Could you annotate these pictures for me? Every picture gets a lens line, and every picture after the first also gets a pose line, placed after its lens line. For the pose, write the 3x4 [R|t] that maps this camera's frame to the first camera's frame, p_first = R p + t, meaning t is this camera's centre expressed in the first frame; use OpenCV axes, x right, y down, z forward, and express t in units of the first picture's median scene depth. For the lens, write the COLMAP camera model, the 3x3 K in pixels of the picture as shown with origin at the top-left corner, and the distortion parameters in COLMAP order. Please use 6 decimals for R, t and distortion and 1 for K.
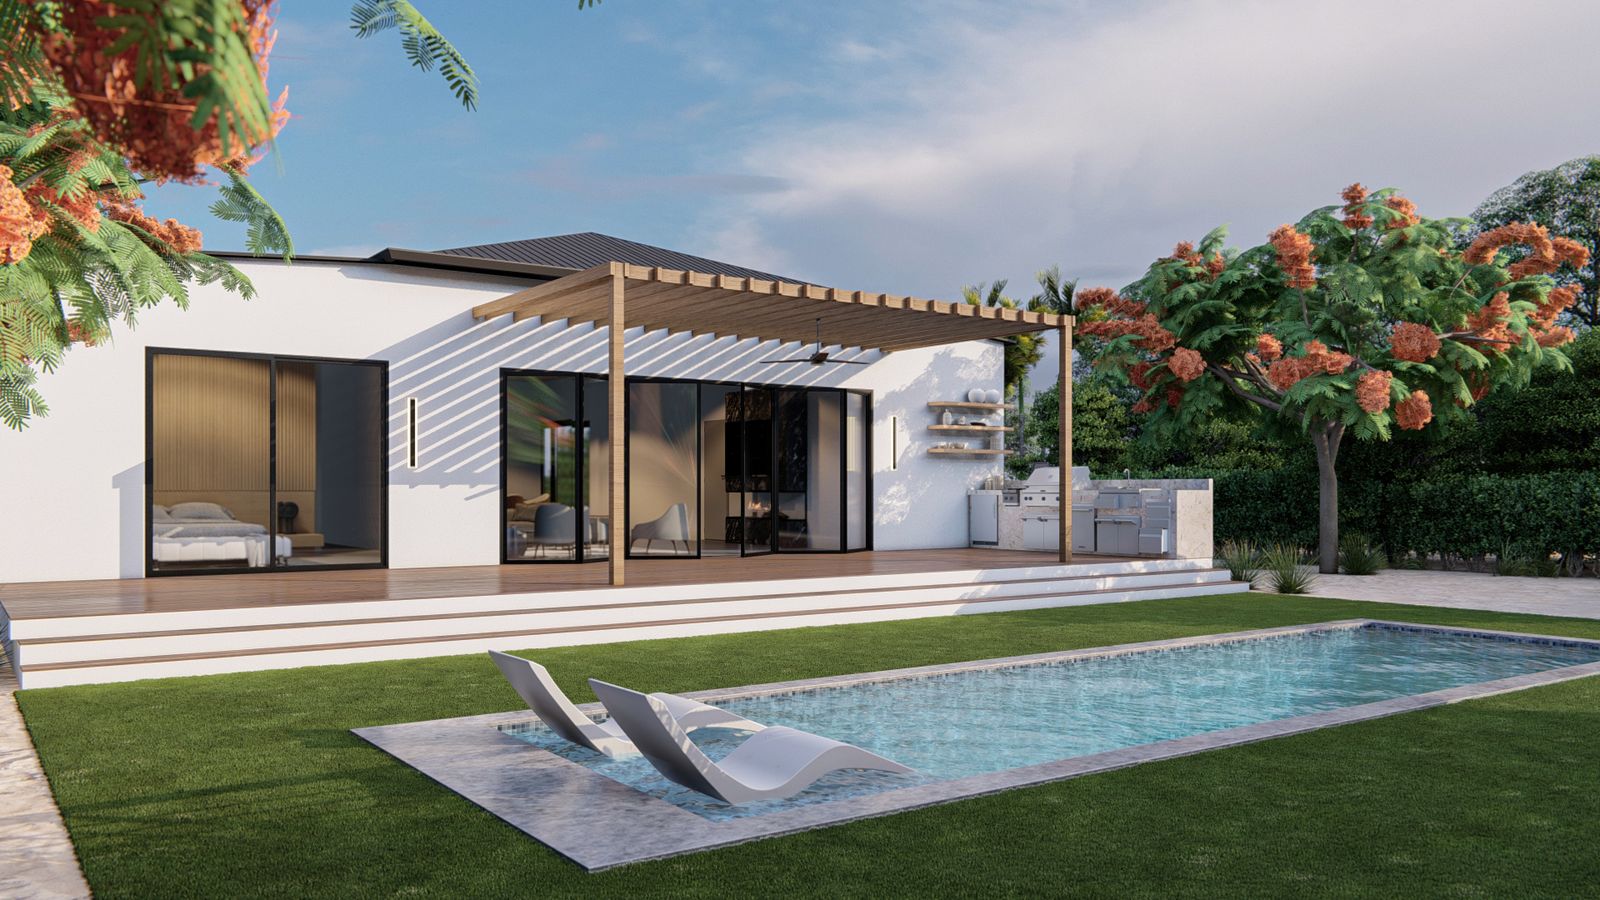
lens RADIAL K [[1227.7, 0, 800.0], [0, 1227.7, 450.0], [0, 0, 1]] dist [-0.005699, -0.005294]
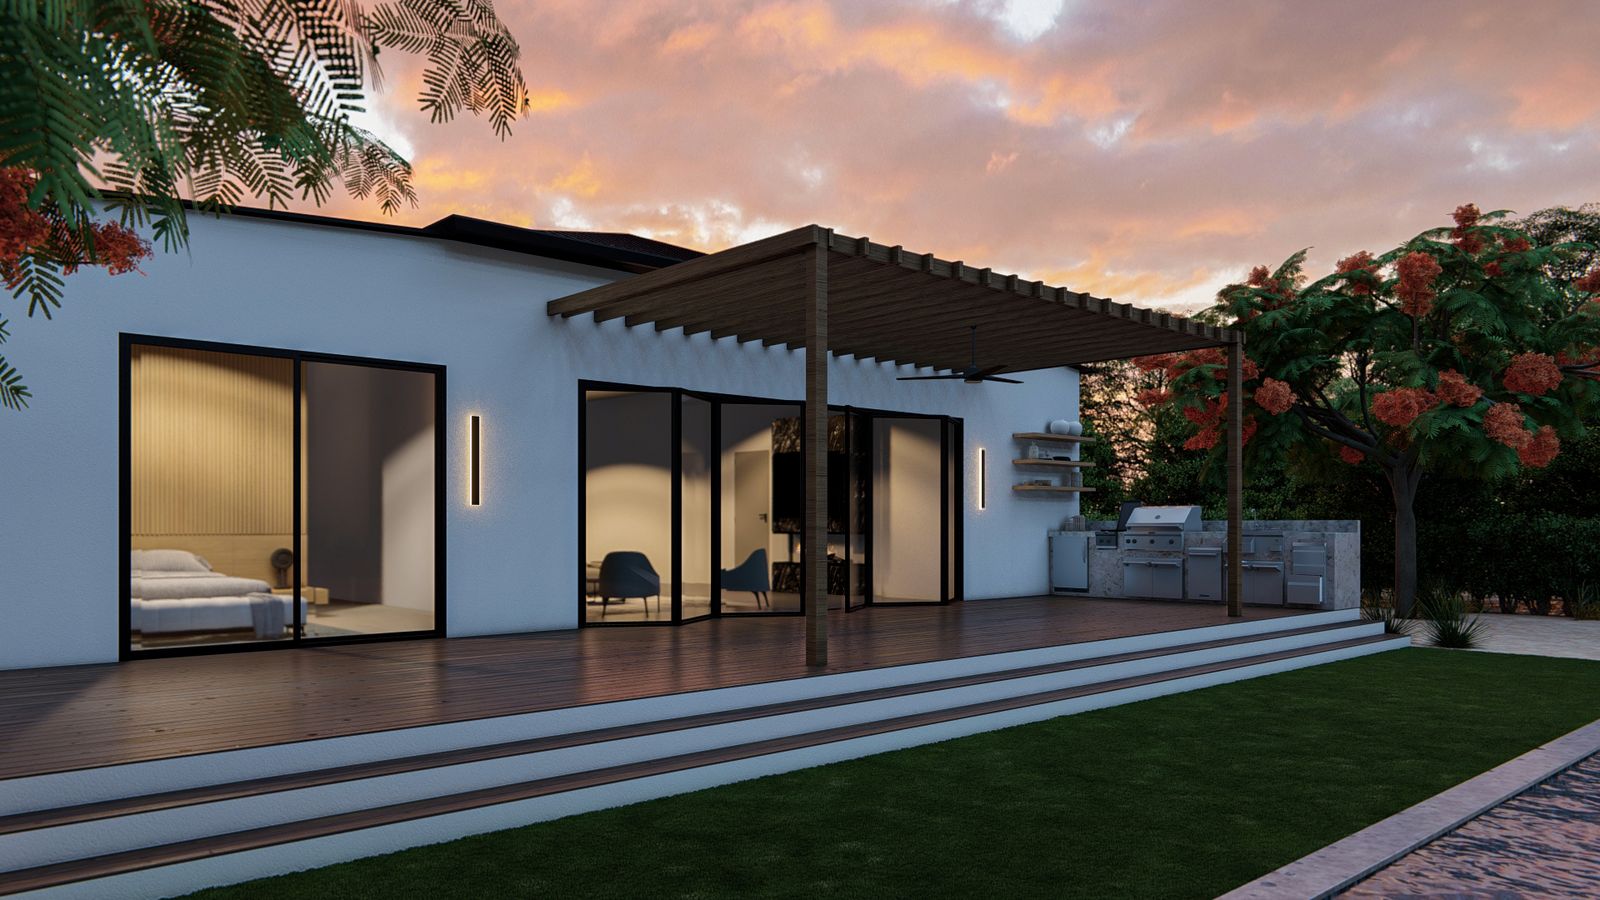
lens RADIAL K [[1114.9, 0, 806.3], [0, 1114.9, 496.5], [0, 0, 1]] dist [-0.007144, -0.001062]
pose [[0.991761, 0.003804, 0.128048, -0.150545], [-0.004694, 0.999967, 0.006655, 0.002409], [-0.128018, -0.007201, 0.991746, 0.212108]]
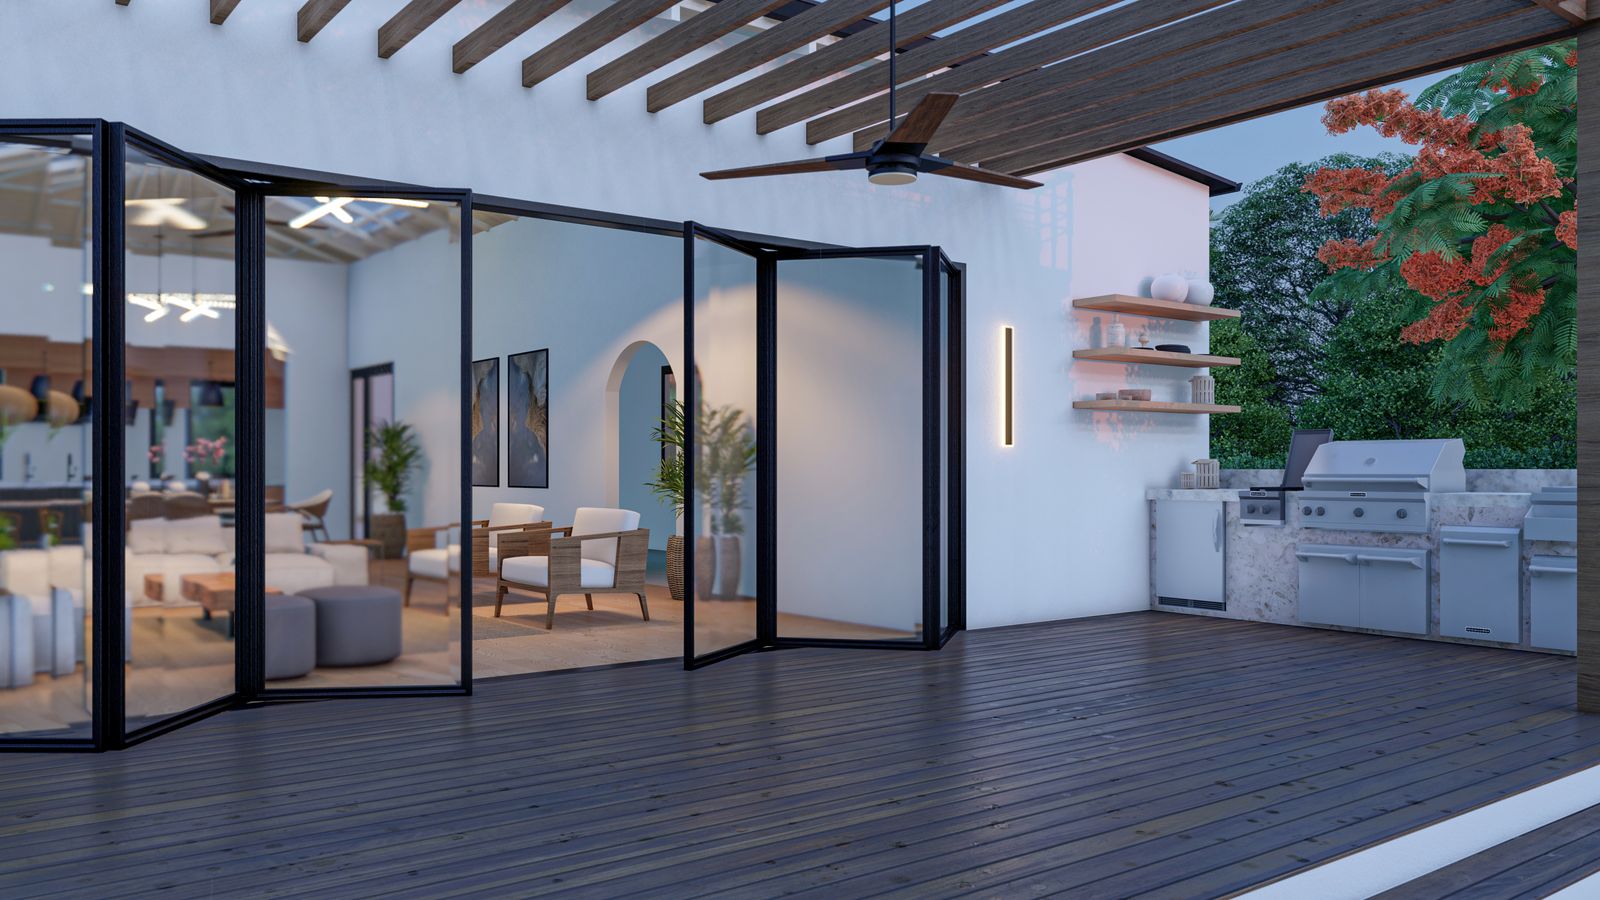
lens RADIAL K [[1227.7, 0, 800.0], [0, 1227.7, 450.0], [0, 0, 1]] dist [-0.005699, -0.005294]
pose [[0.999429, 0.002783, 0.033659, -0.012880], [-0.003341, 0.999858, 0.016546, 0.010688], [-0.033608, -0.016649, 0.999296, 0.548459]]
